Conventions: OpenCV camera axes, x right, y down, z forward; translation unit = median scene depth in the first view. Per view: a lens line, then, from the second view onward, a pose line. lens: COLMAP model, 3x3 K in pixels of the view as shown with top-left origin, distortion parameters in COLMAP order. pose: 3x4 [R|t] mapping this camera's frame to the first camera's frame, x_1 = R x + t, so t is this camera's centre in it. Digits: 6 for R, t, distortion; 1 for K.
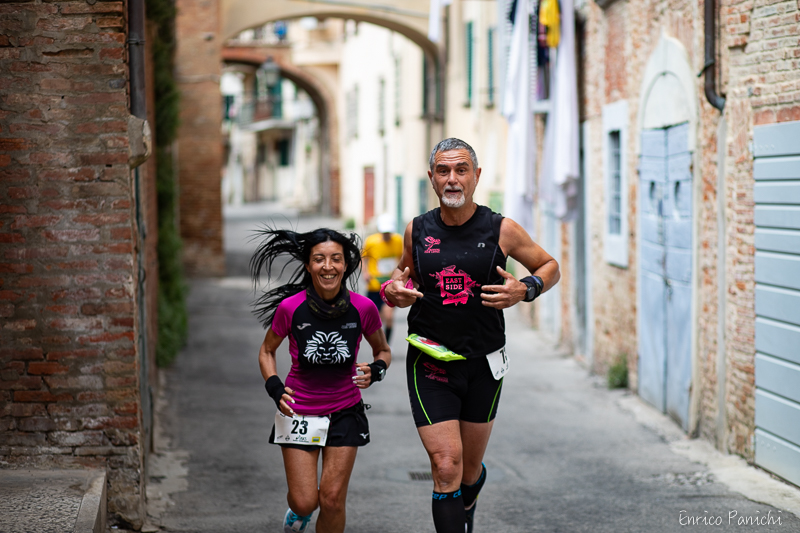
lens RADIAL K [[1961.0, 0, 400.0], [0, 1961.0, 266.5], [0, 0, 1]] dist [0.027116, -2.326445]
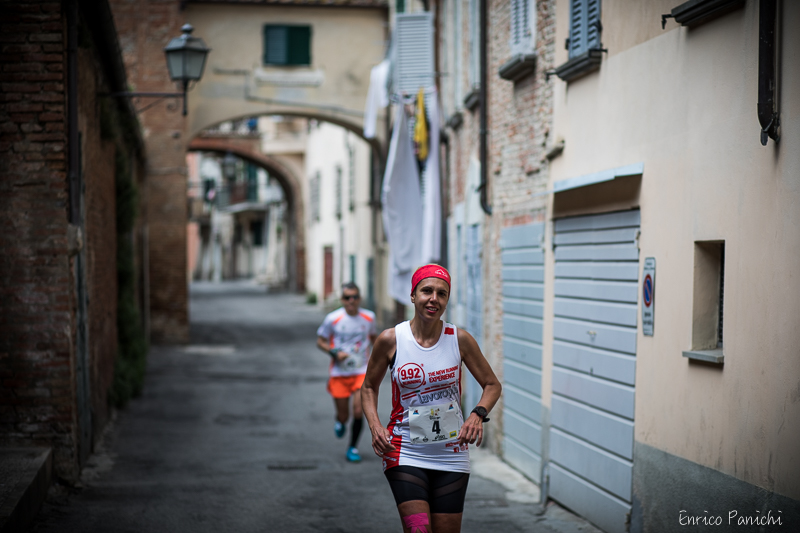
lens RADIAL K [[1961.0, 0, 400.0], [0, 1961.0, 266.5], [0, 0, 1]] dist [0.027116, -2.326445]
pose [[0.999994, 0.002607, 0.002061, 0.100019], [-0.002524, 0.999225, -0.039280, 0.014749], [-0.002162, 0.039274, 0.999226, -0.458749]]
